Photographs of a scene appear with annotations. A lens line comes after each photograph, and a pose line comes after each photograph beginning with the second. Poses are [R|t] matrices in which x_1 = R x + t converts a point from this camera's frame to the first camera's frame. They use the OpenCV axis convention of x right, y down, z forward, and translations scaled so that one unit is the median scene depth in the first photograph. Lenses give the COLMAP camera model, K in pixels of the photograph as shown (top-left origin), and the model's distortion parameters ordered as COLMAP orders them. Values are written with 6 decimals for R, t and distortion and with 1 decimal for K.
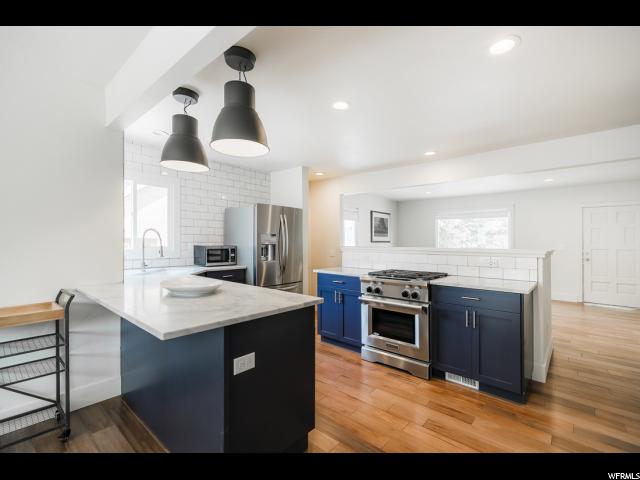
lens RADIAL K [[290.4, 0, 320.3], [0, 290.4, 243.3], [0, 0, 1]] dist [0.007315, 0.000247]
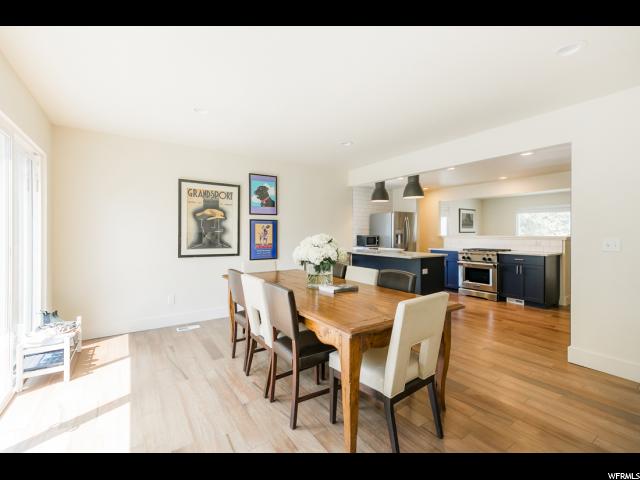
lens RADIAL K [[290.4, 0, 316.3], [0, 290.4, 240.5], [0, 0, 1]] dist [0.007315, 0.000247]
pose [[0.966053, -0.000999, -0.258342, -0.243659], [0.006718, 0.999752, 0.021255, 0.000158], [0.258257, -0.022269, 0.965820, -0.980150]]
